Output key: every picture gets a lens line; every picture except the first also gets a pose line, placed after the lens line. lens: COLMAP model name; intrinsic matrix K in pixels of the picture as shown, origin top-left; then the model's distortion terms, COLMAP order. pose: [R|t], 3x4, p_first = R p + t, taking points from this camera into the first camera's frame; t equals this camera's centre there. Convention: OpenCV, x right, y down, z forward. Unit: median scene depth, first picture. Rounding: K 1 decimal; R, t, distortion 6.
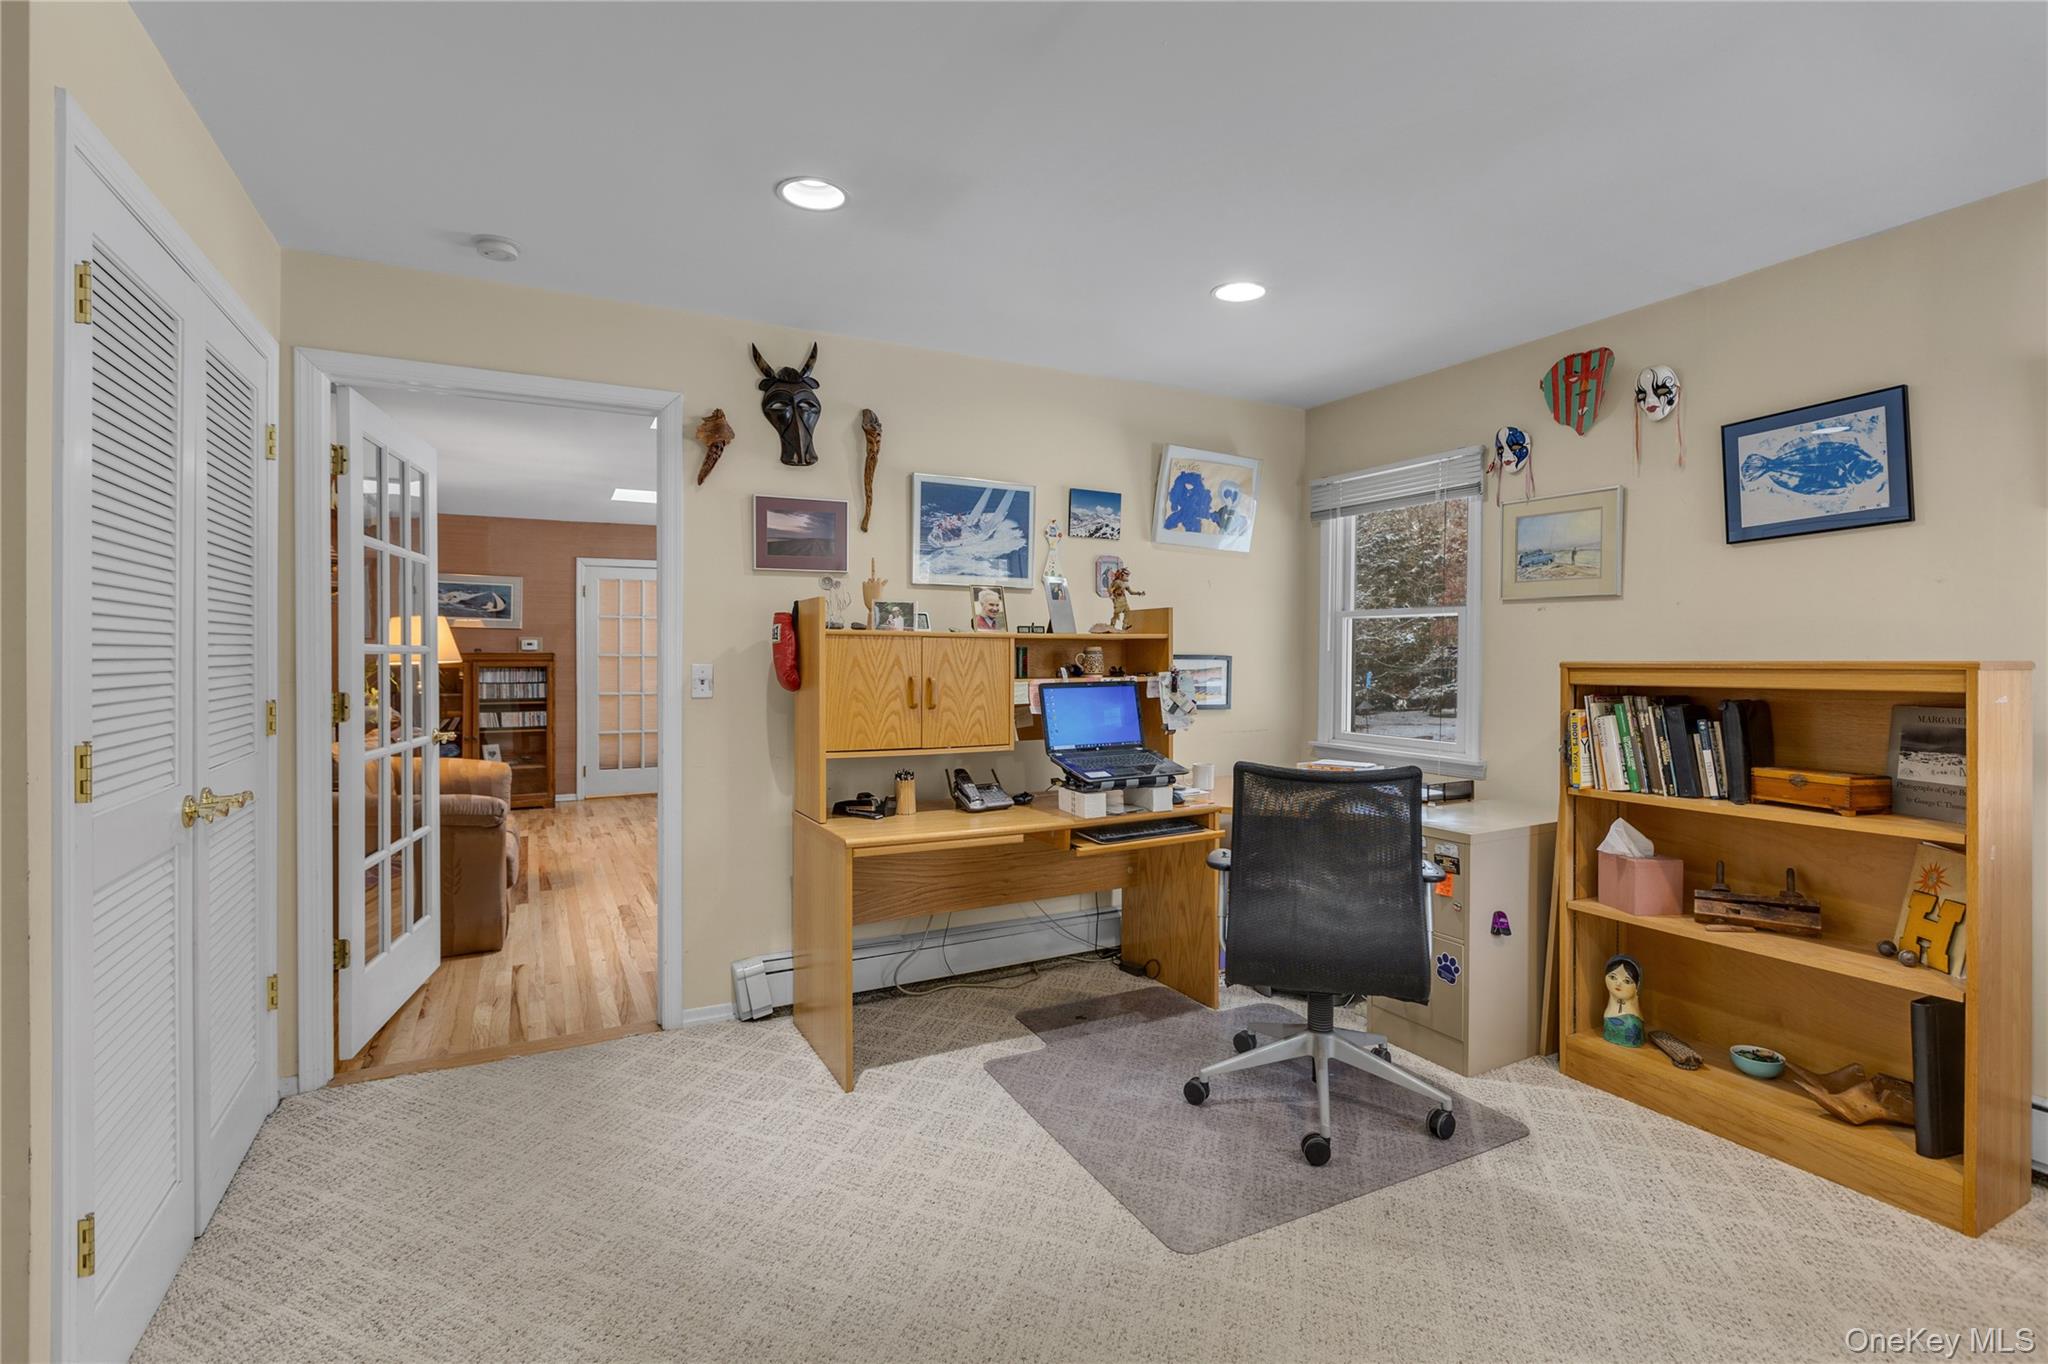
lens RADIAL K [[956.6, 0, 1017.1], [0, 956.6, 661.9], [0, 0, 1]] dist [-0.002560, -0.000469]
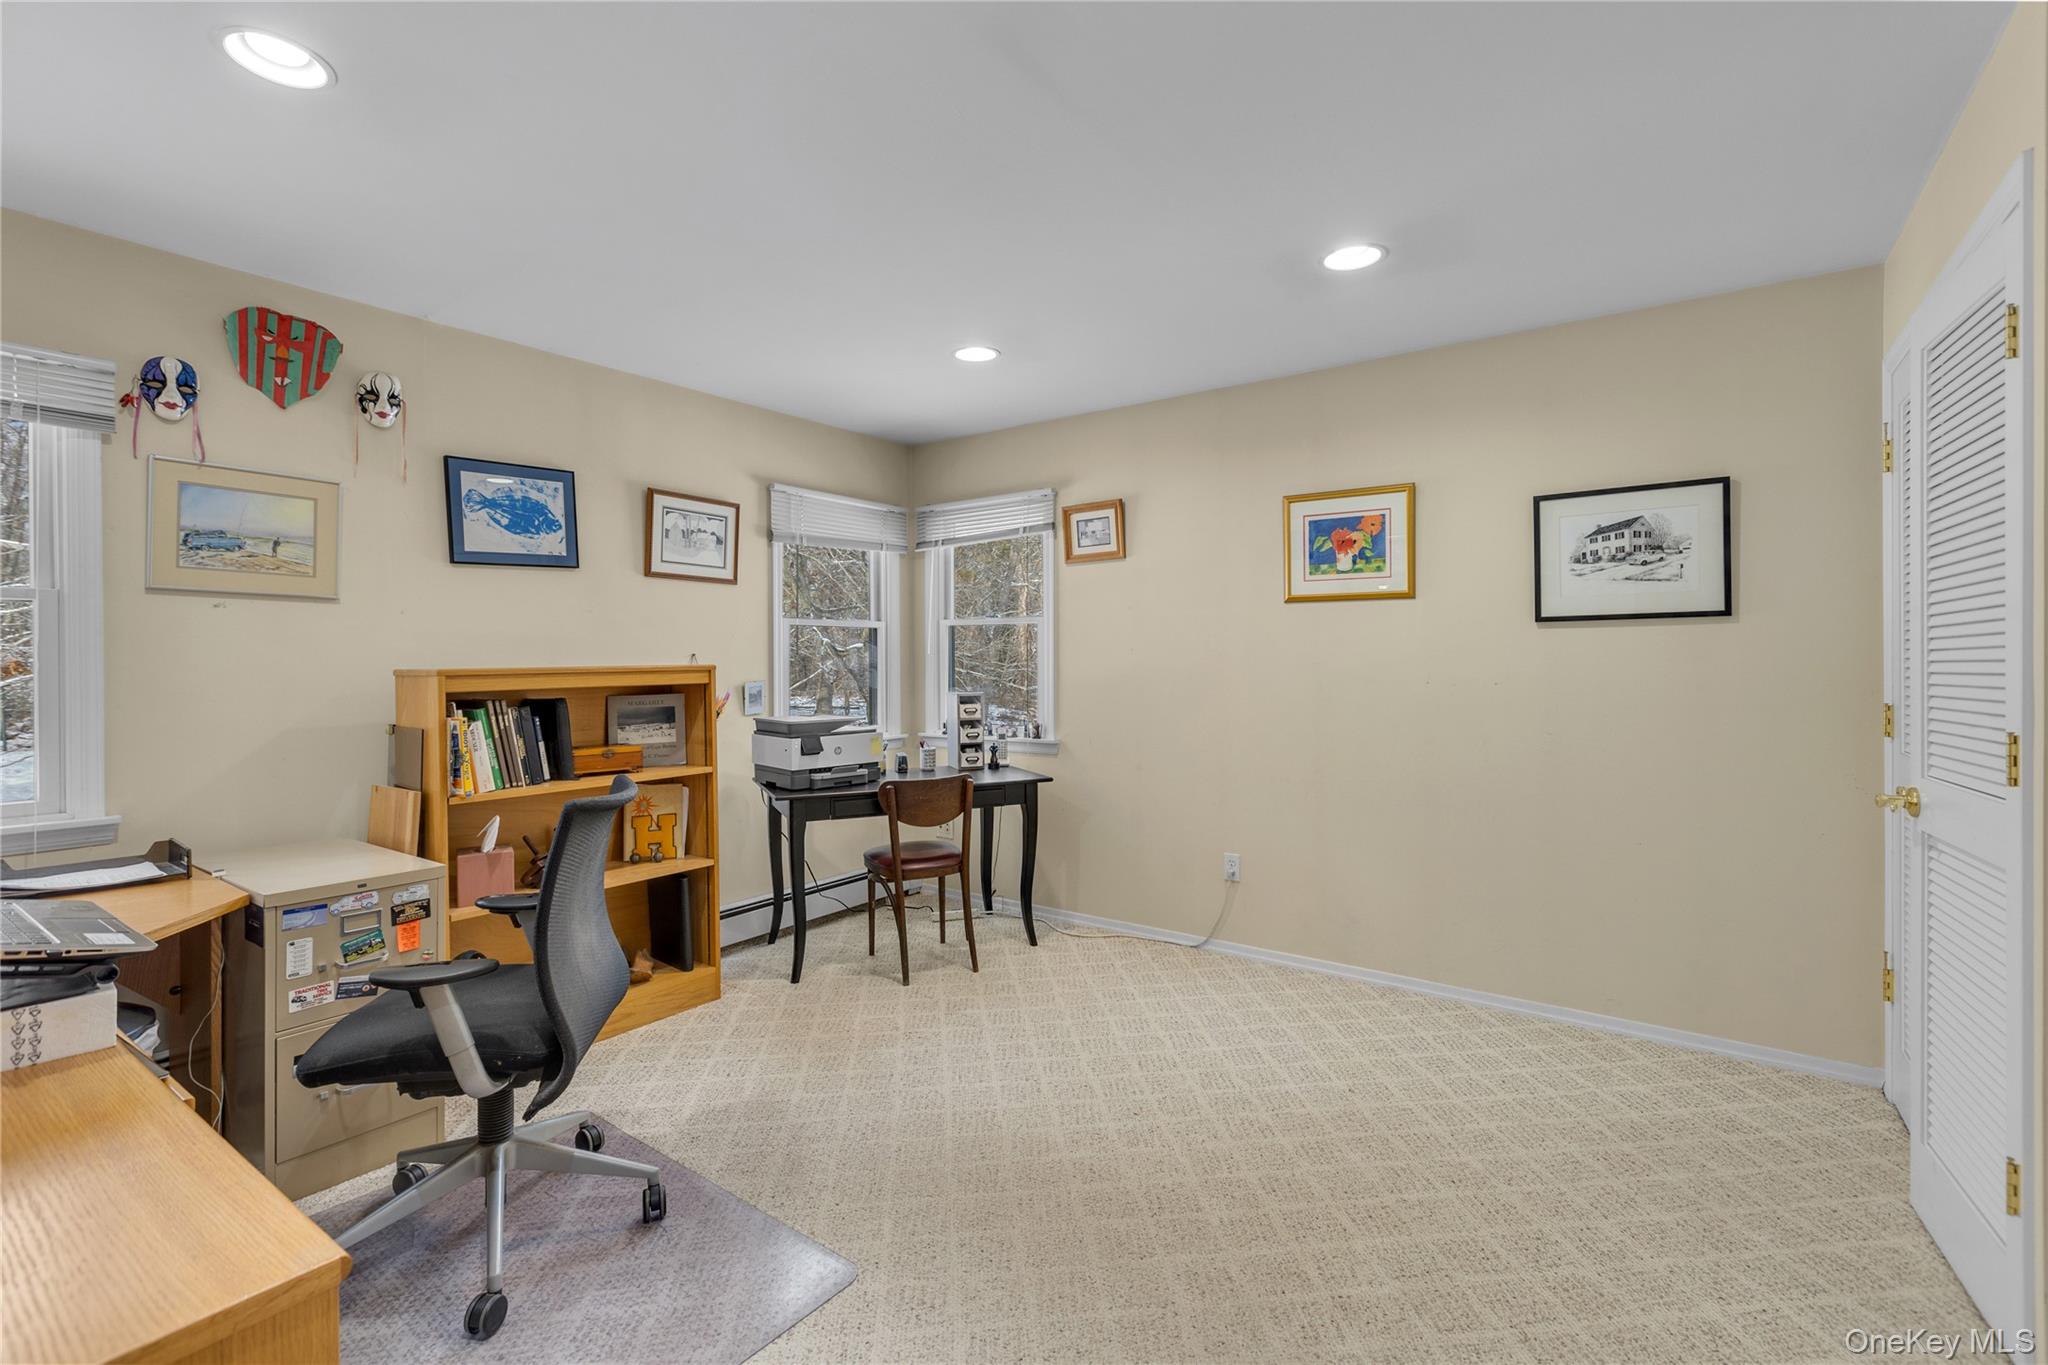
lens RADIAL K [[956.6, 0, 1017.1], [0, 956.6, 662.4], [0, 0, 1]] dist [-0.002560, -0.000469]
pose [[-0.467829, -0.000220, 0.883819, -0.576916], [0.011956, 0.999907, 0.006578, -0.006987], [-0.883738, 0.013644, -0.467783, 0.981287]]
